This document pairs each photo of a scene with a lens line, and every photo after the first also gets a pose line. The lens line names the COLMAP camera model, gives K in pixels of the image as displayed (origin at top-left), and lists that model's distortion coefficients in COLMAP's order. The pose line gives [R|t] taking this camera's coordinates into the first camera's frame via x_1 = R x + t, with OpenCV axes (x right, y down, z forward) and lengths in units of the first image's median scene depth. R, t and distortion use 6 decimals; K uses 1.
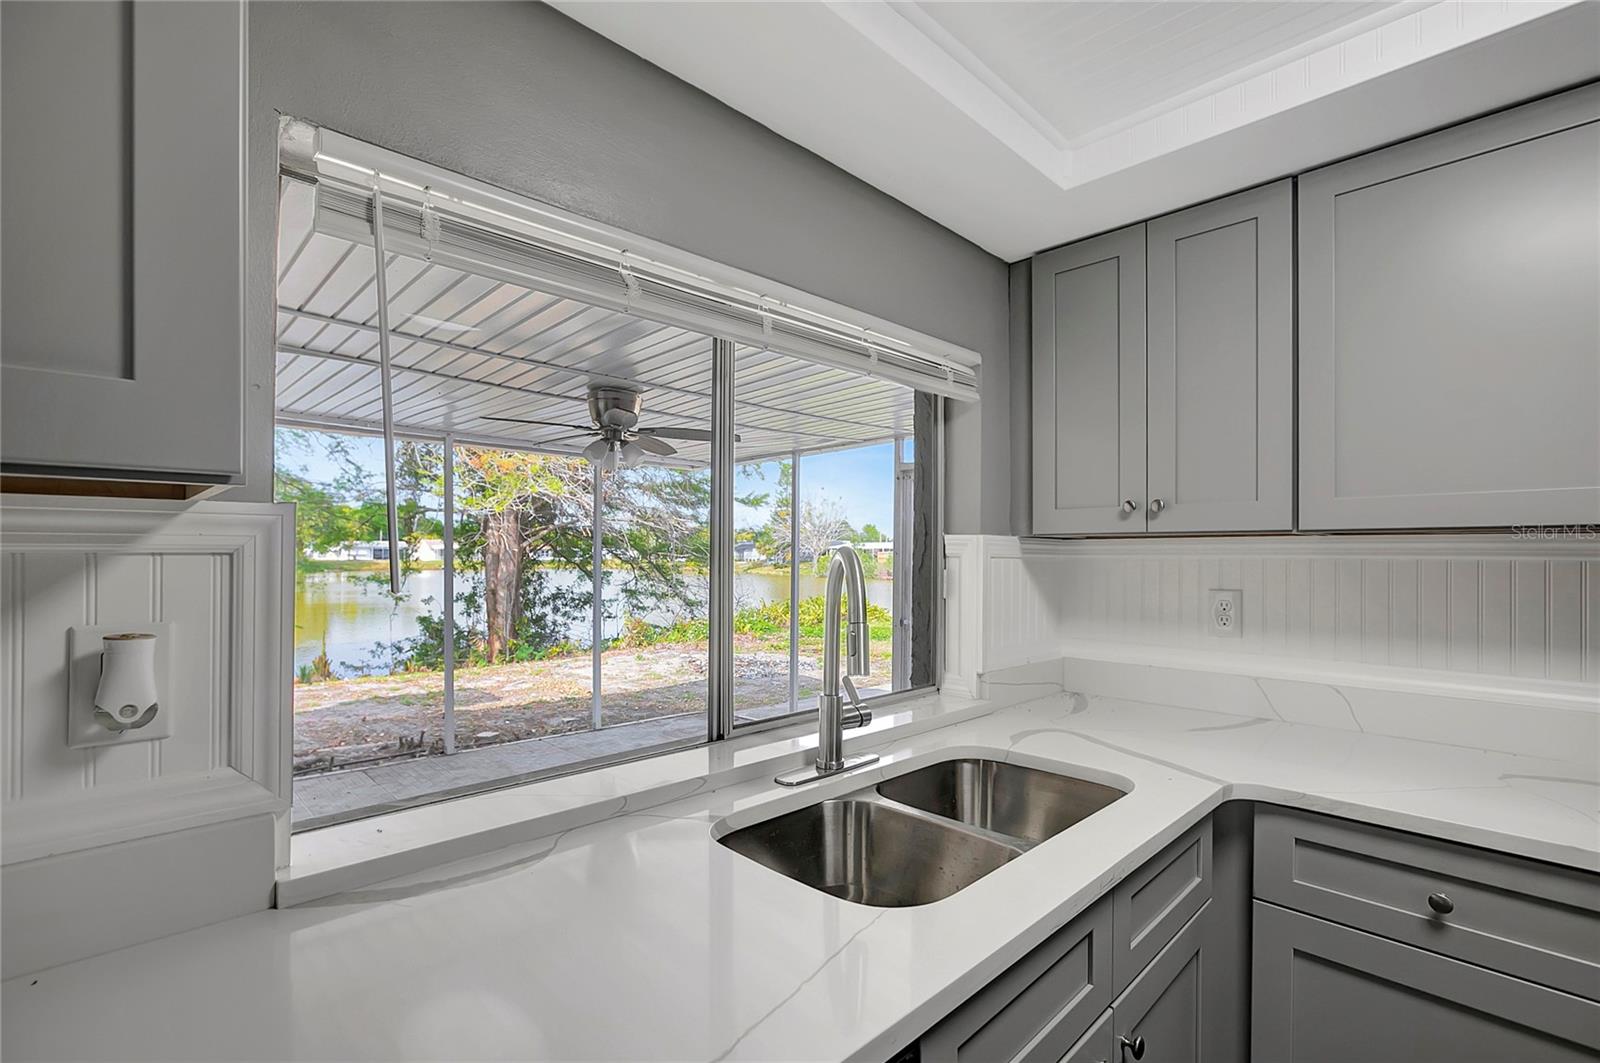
lens RADIAL K [[727.4, 0, 834.5], [0, 727.4, 560.9], [0, 0, 1]] dist [-0.019060, 0.007389]
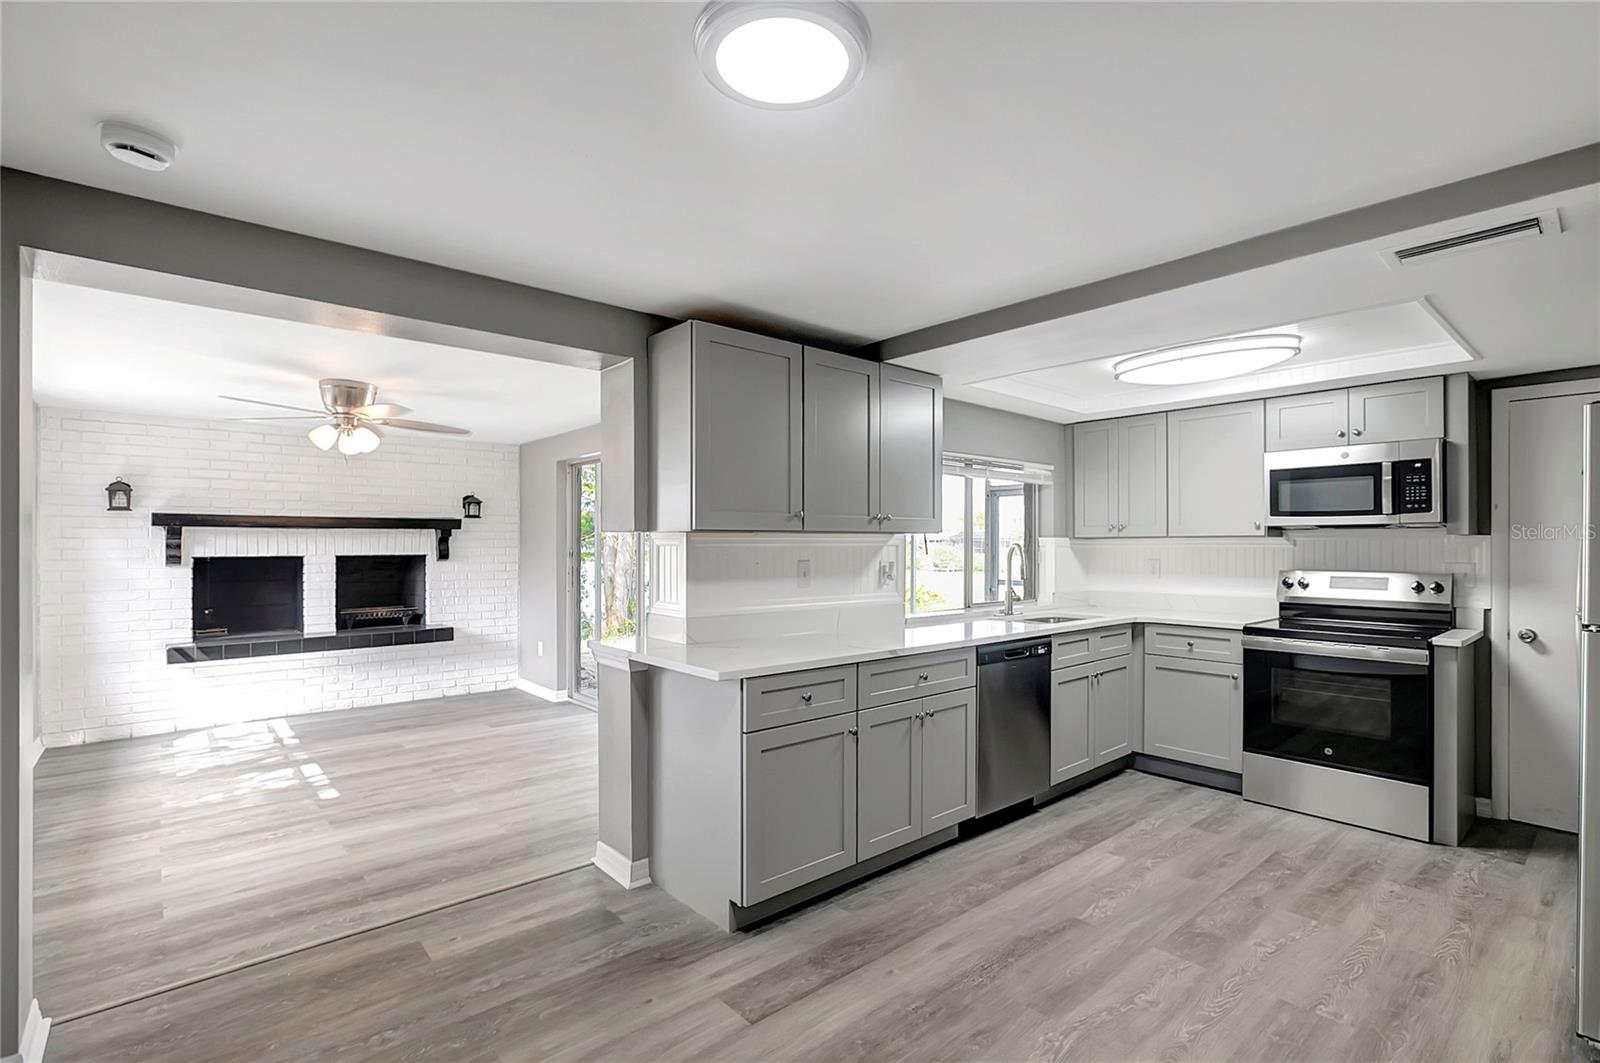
lens RADIAL K [[727.4, 0, 823.4], [0, 727.4, 557.9], [0, 0, 1]] dist [-0.019060, 0.007389]
pose [[0.997192, -0.002822, -0.074828, -0.406361], [0.003314, 0.999974, 0.006456, 0.015039], [0.074808, -0.006686, 0.997176, -1.572747]]
